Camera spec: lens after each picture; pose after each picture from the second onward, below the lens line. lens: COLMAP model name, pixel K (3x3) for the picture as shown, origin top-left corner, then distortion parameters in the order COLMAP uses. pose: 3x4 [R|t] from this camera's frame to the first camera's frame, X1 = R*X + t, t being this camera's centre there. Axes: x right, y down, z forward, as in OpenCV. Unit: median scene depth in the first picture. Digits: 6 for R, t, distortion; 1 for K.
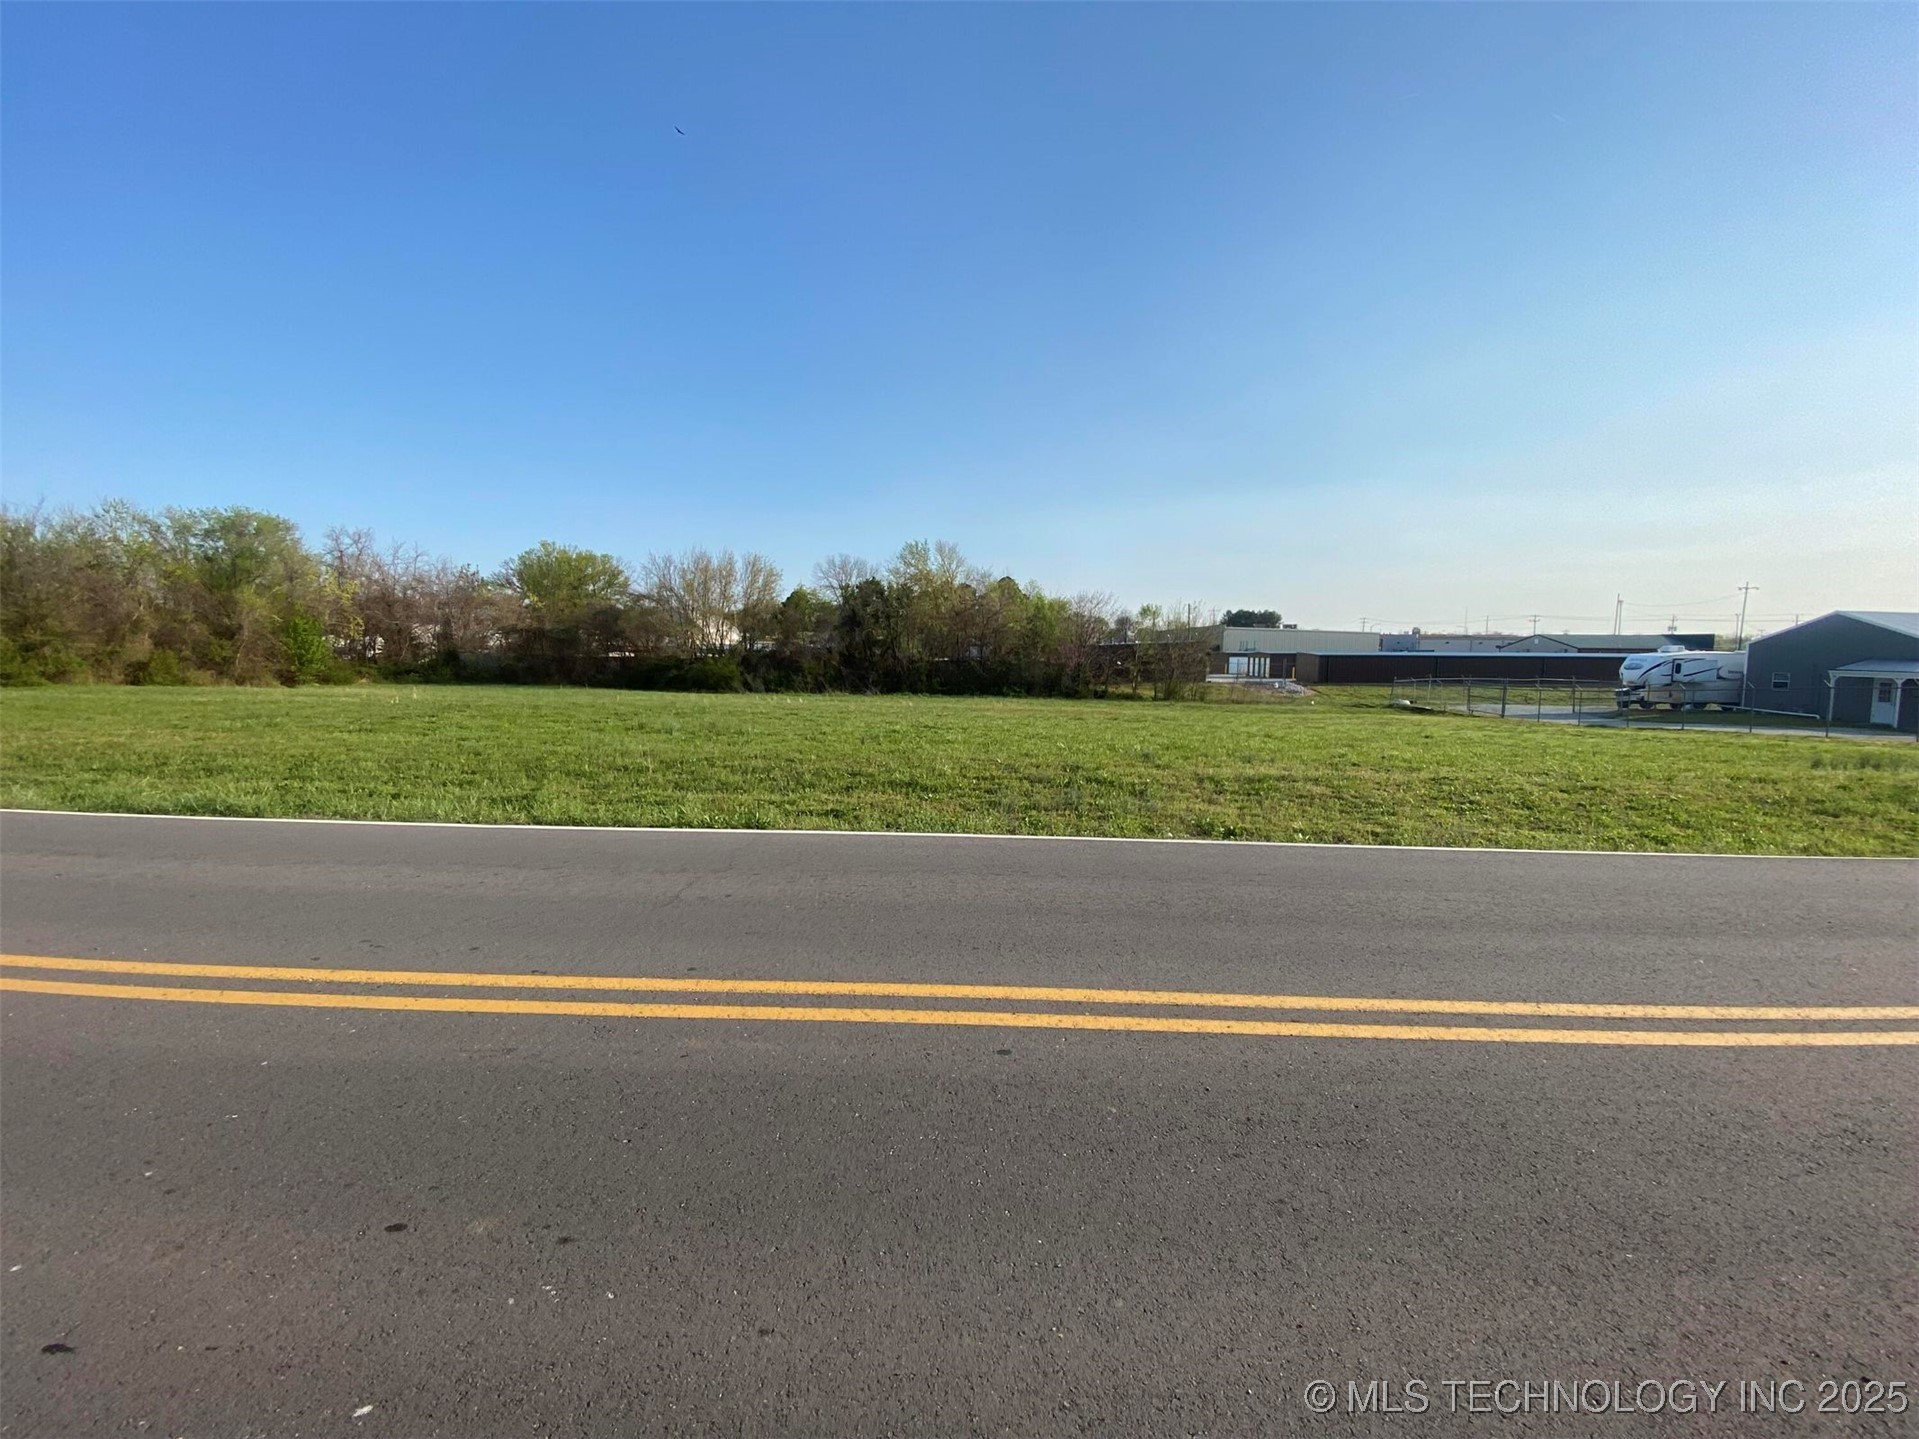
lens RADIAL K [[770.2, 0, 965.3], [0, 770.2, 707.3], [0, 0, 1]] dist [0.006375, -0.014733]
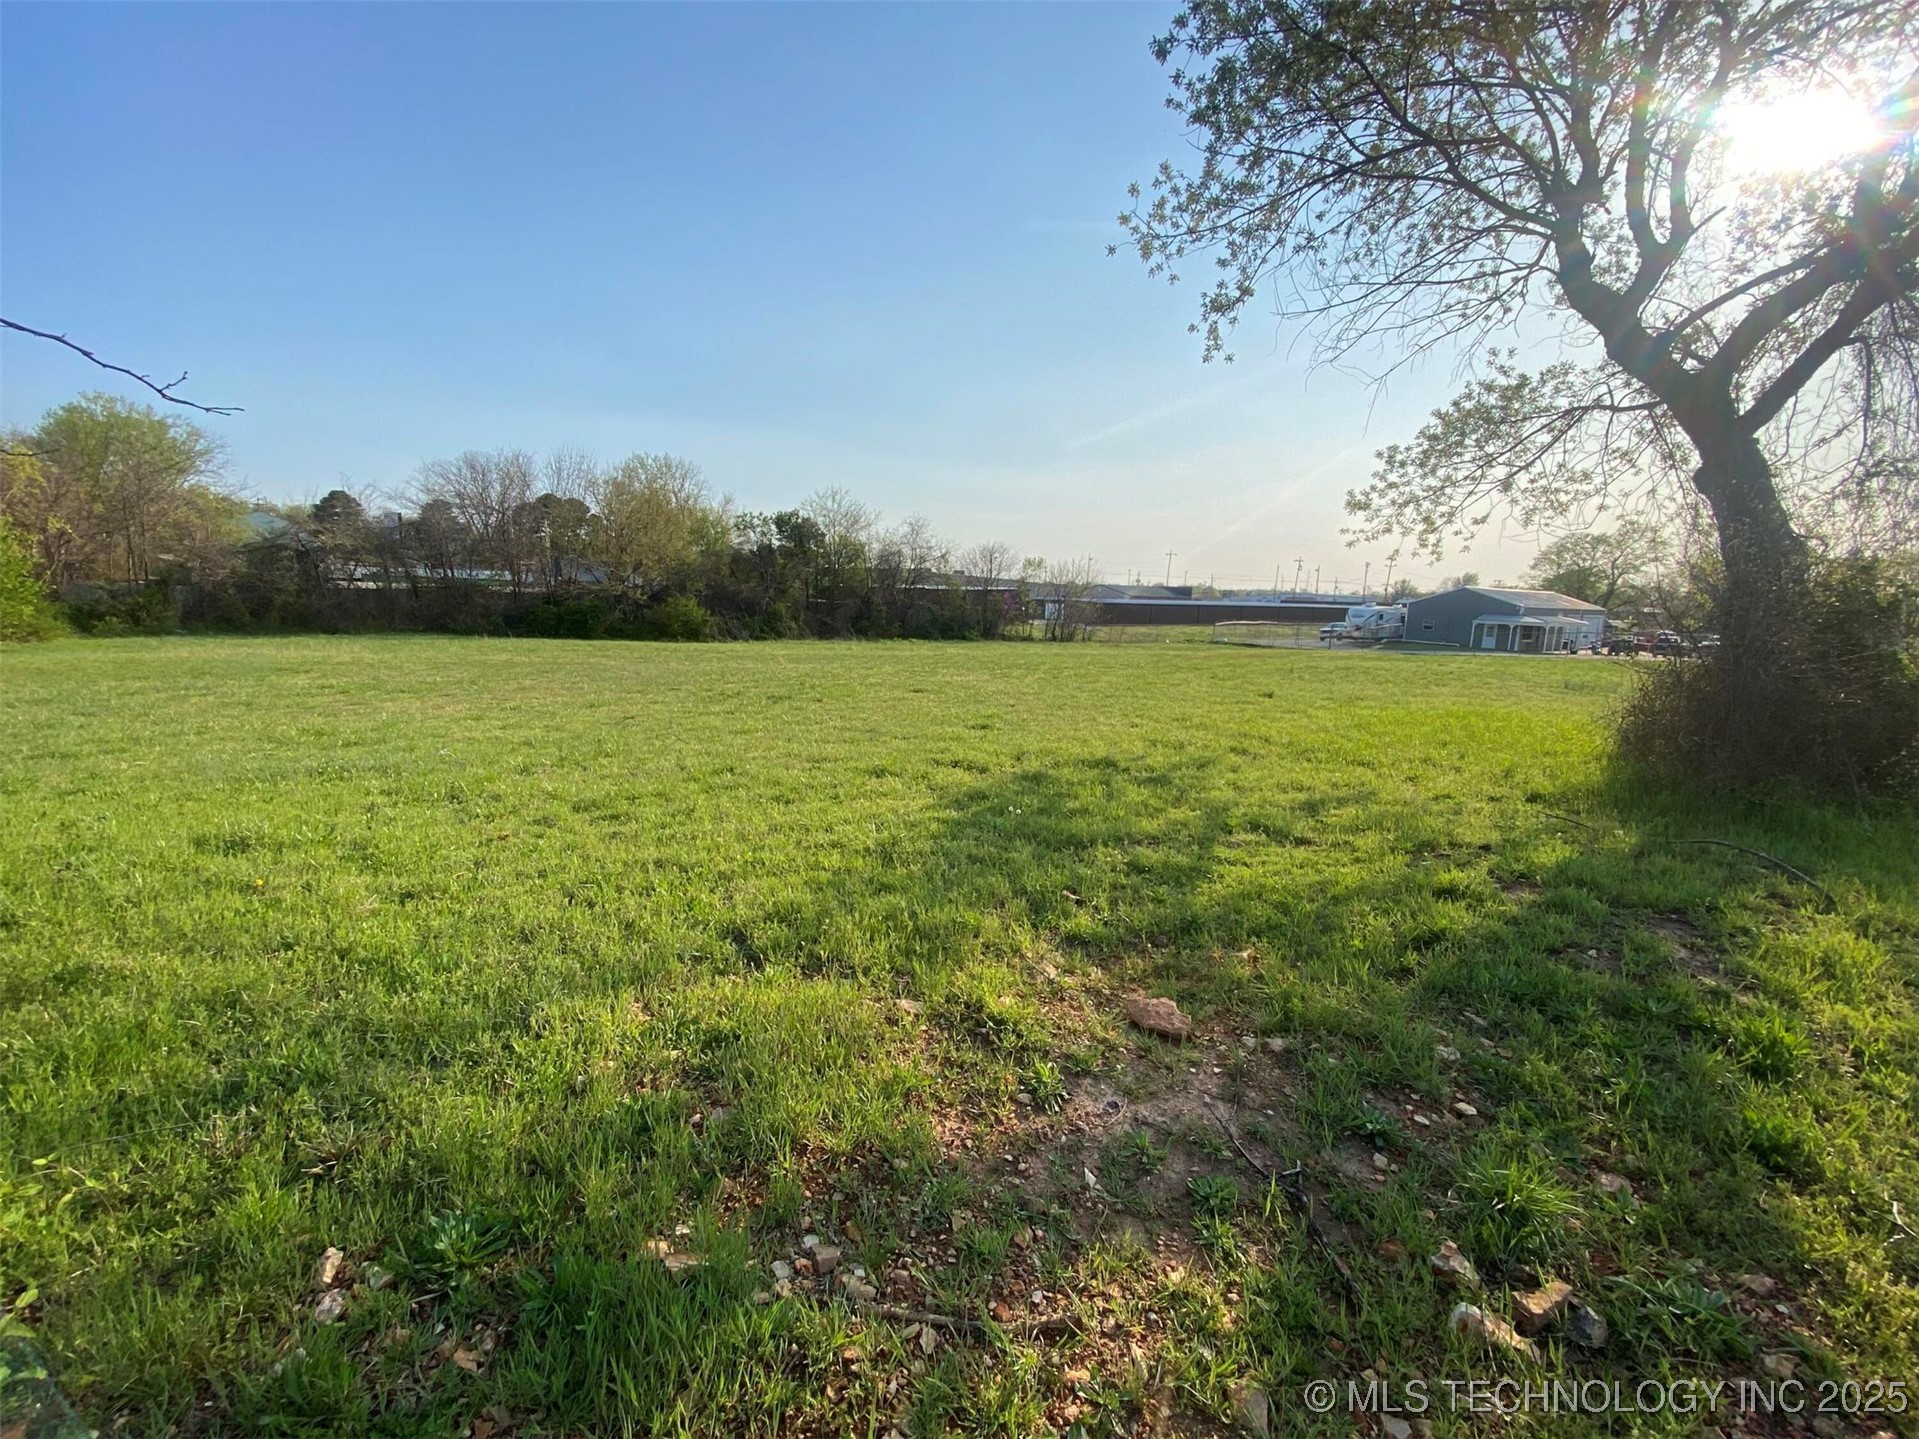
lens RADIAL K [[770.2, 0, 955.9], [0, 770.2, 720.3], [0, 0, 1]] dist [0.006375, -0.014733]
pose [[0.820984, -0.075231, 0.565973, -0.392910], [0.017588, 0.994143, 0.106632, -0.011887], [-0.570680, -0.077589, 0.817499, 0.098305]]
